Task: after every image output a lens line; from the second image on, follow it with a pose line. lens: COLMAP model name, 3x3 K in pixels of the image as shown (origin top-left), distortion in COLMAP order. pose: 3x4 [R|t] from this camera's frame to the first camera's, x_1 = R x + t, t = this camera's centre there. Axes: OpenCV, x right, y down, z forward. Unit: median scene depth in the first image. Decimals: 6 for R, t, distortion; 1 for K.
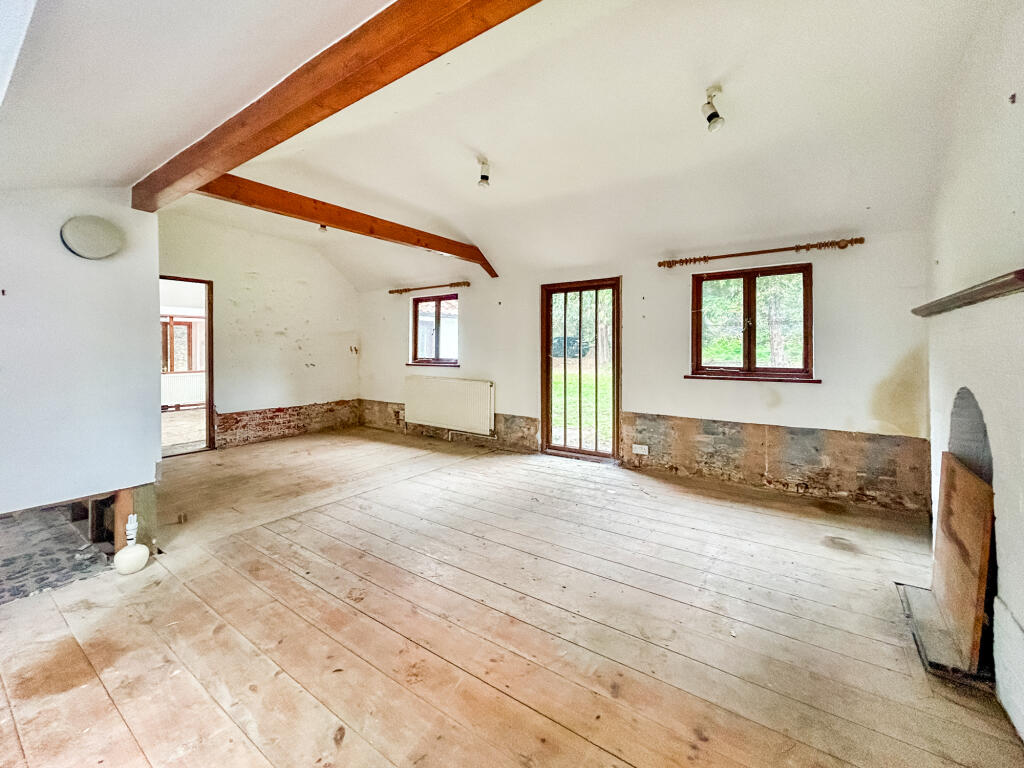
lens RADIAL K [[417.1, 0, 513.0], [0, 417.1, 382.6], [0, 0, 1]] dist [-0.000097, -0.000048]
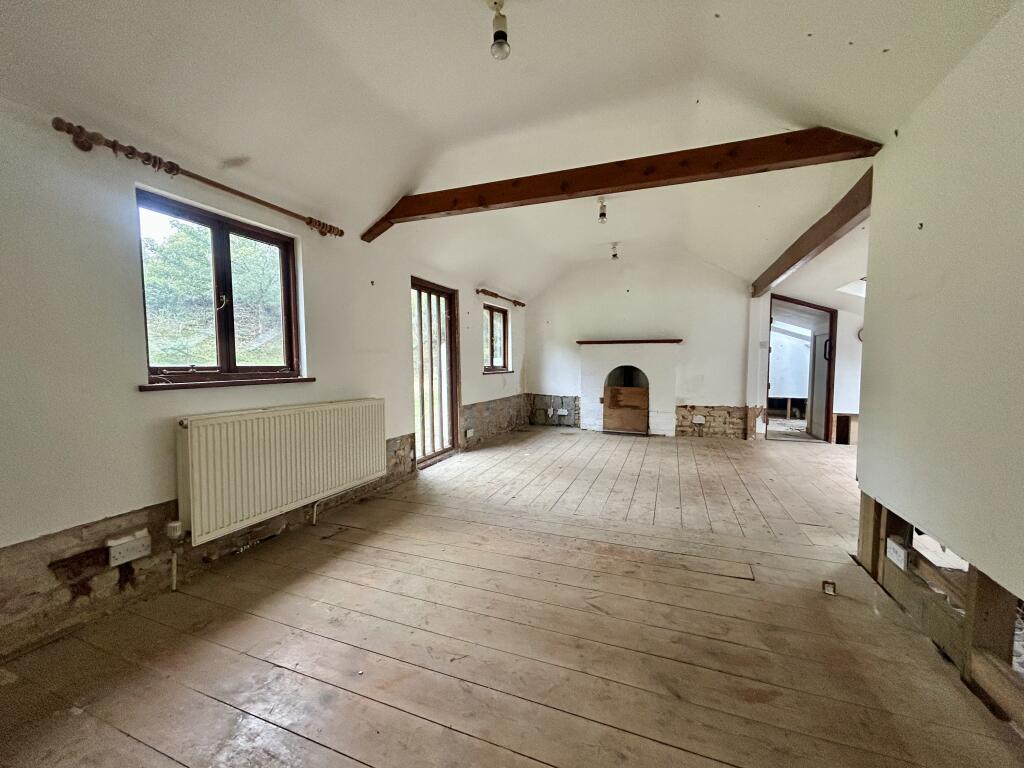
lens RADIAL K [[417.1, 0, 512.4], [0, 417.1, 383.7], [0, 0, 1]] dist [-0.000097, -0.000048]
pose [[-0.230100, -0.064923, 0.970999, -0.847597], [0.059616, 0.994958, 0.080653, -0.073567], [-0.971339, 0.076445, -0.225069, 1.037768]]
